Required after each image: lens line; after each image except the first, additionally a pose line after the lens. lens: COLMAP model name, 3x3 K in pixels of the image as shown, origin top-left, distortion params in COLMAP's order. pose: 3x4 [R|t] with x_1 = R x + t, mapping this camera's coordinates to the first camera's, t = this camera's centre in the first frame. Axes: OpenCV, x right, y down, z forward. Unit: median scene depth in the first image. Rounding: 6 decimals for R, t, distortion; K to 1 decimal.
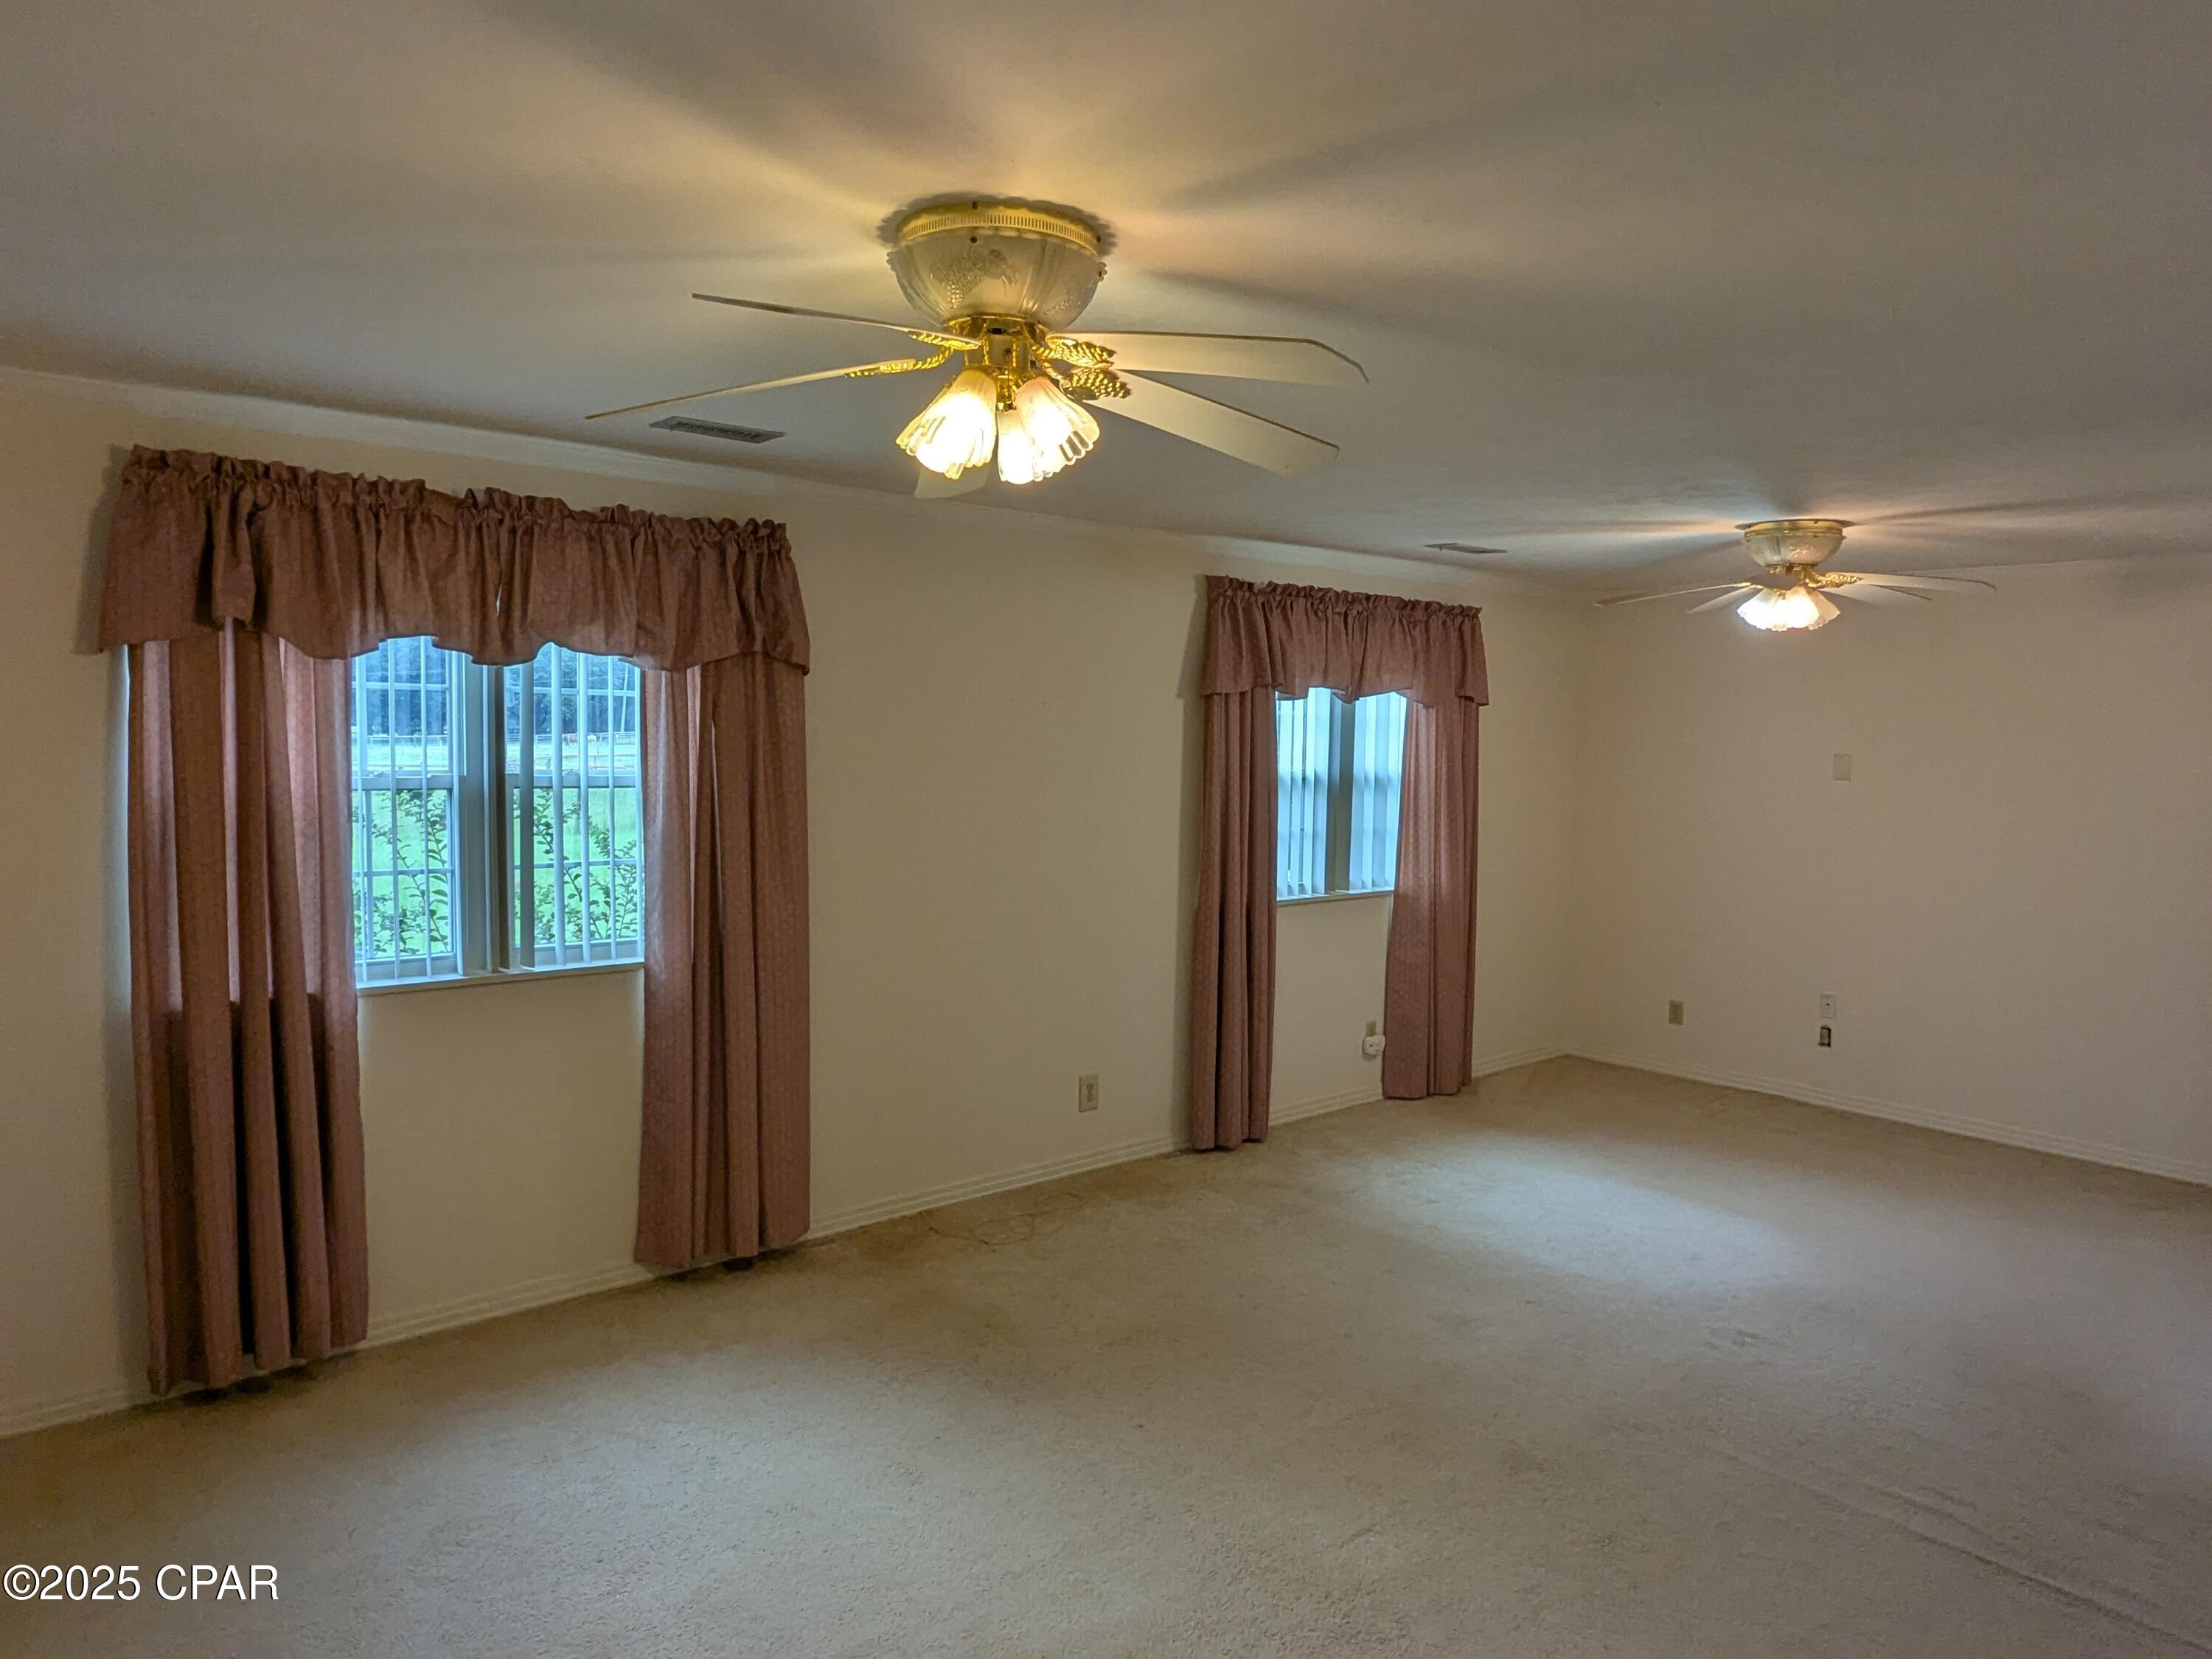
lens RADIAL K [[1450.4, 0, 1106.0], [0, 1450.4, 829.5], [0, 0, 1]] dist [-0.024032, -0.000625]
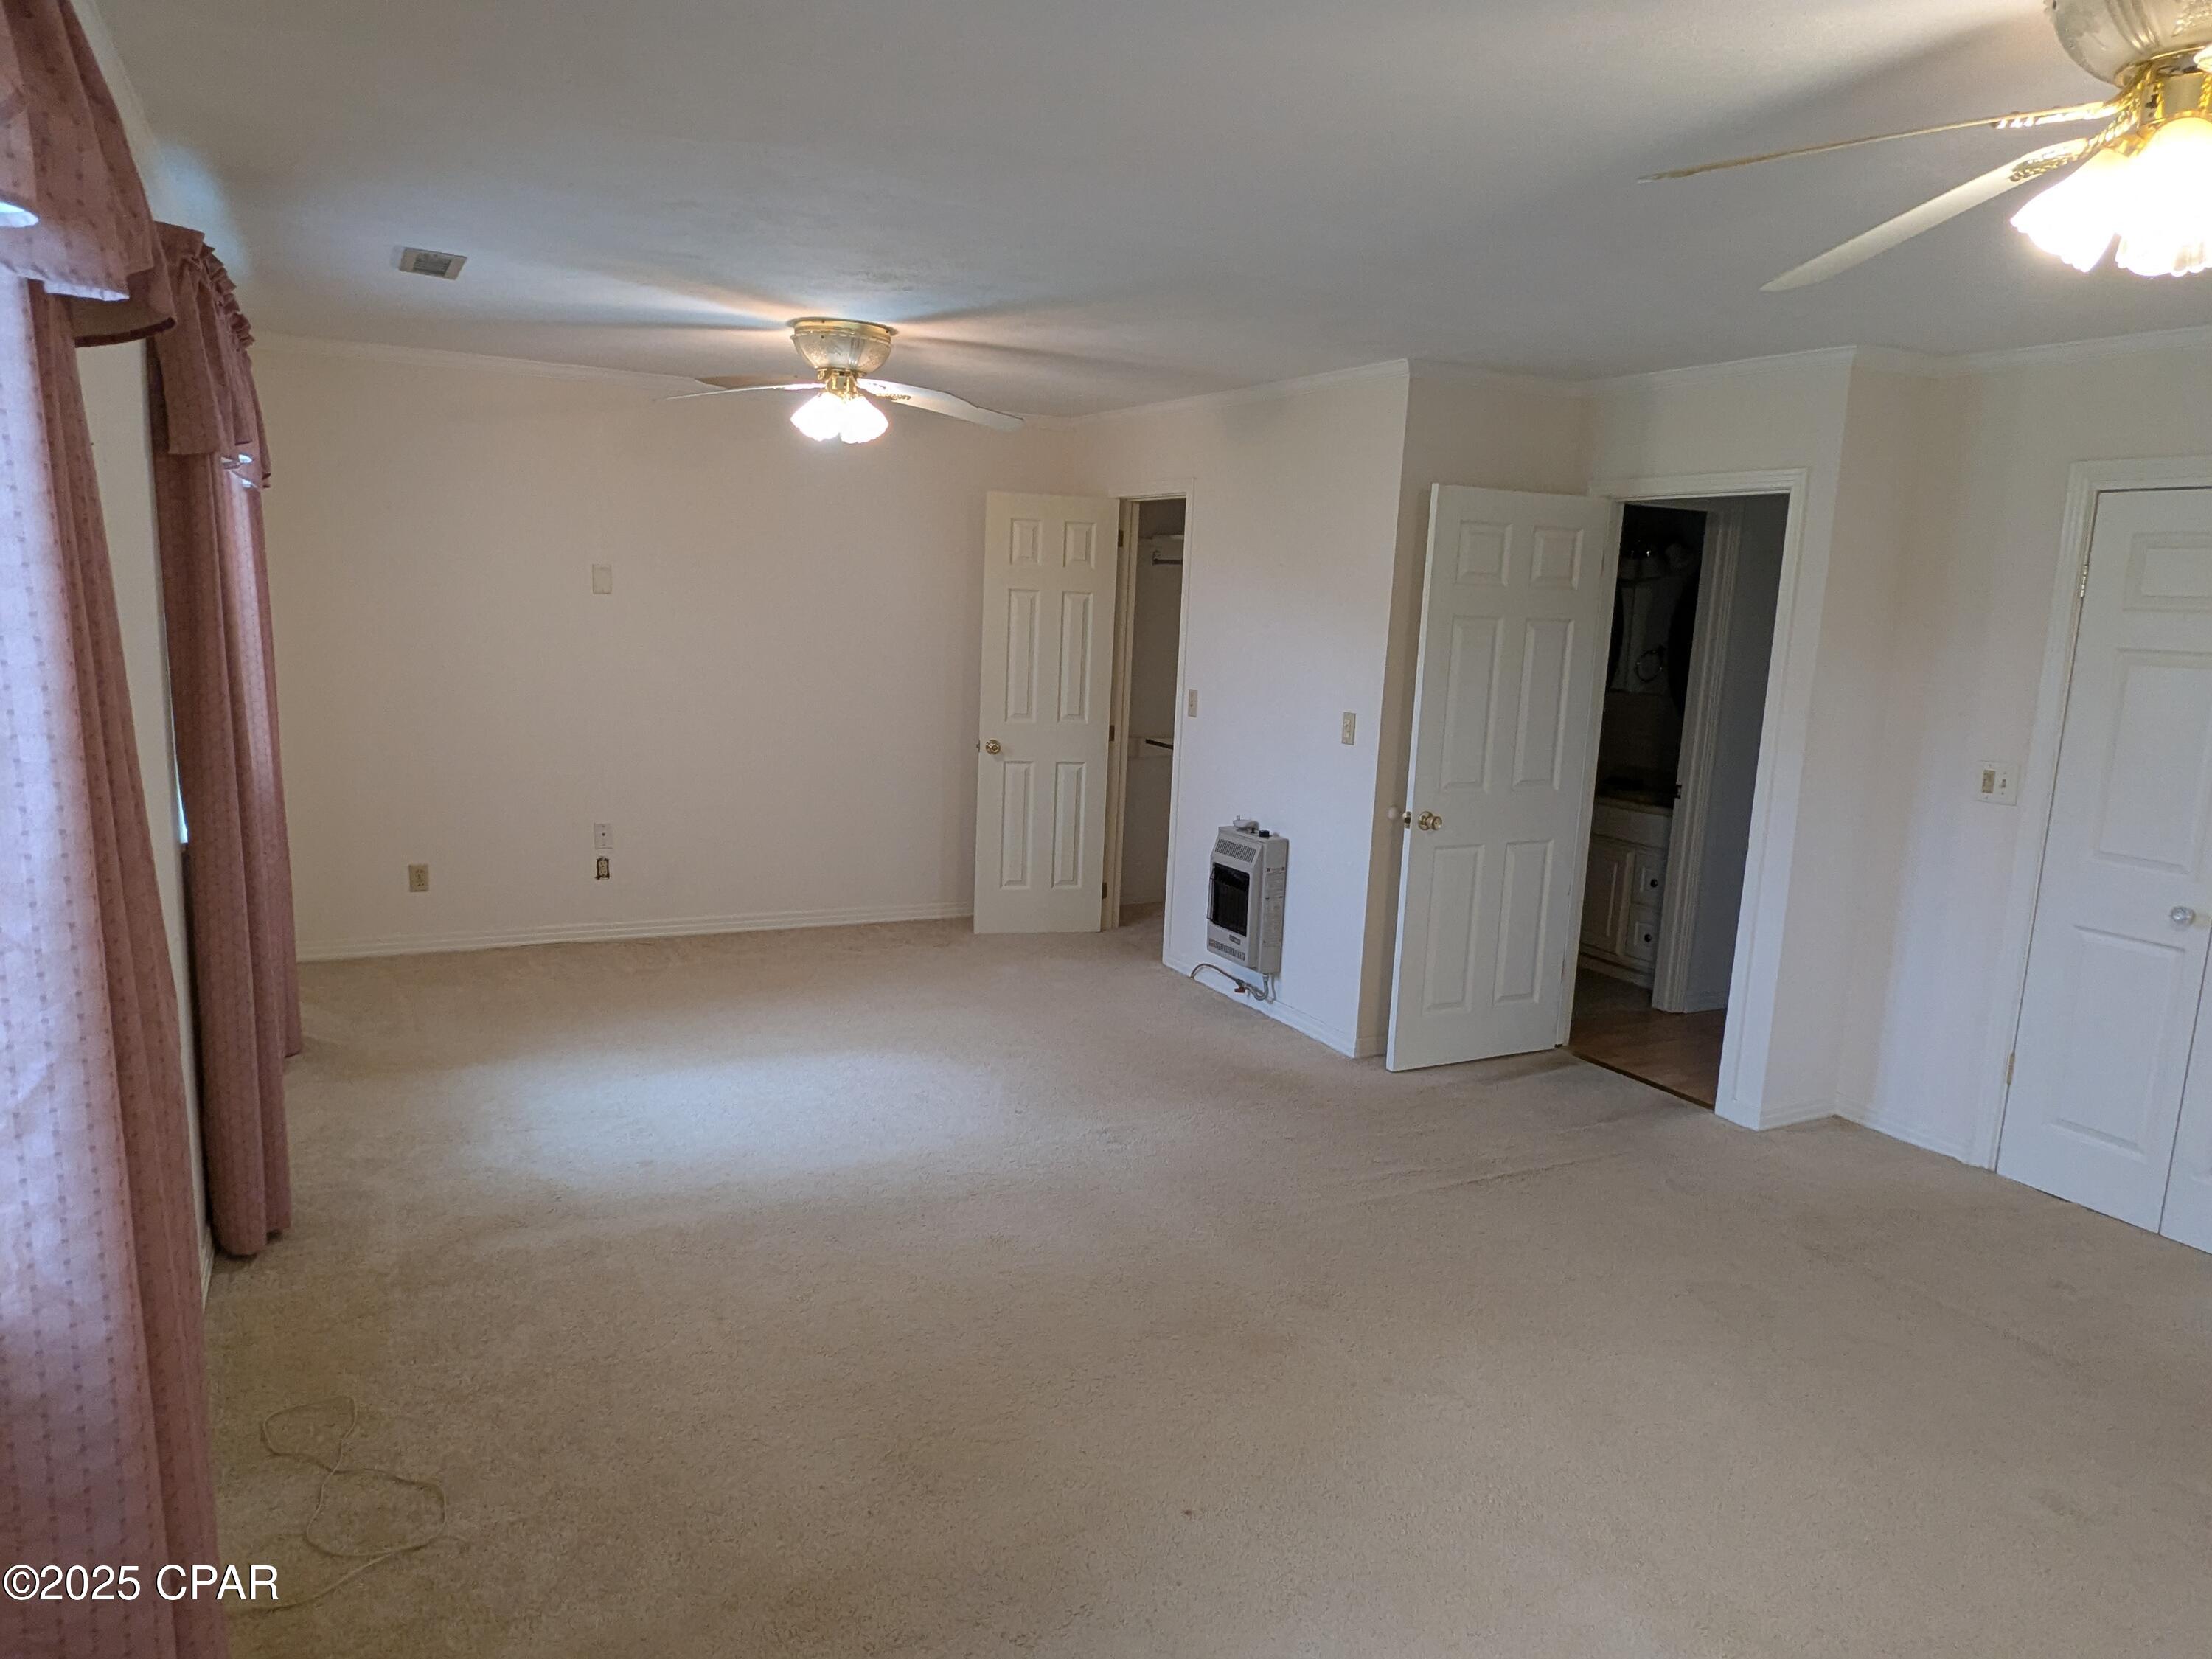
lens RADIAL K [[1450.4, 0, 1106.0], [0, 1450.4, 829.5], [0, 0, 1]] dist [-0.024032, -0.000625]
pose [[0.216509, -0.163380, 0.962513, -0.399019], [0.025587, 0.986509, 0.161697, -0.031274], [-0.975945, -0.010381, 0.217768, 0.555608]]
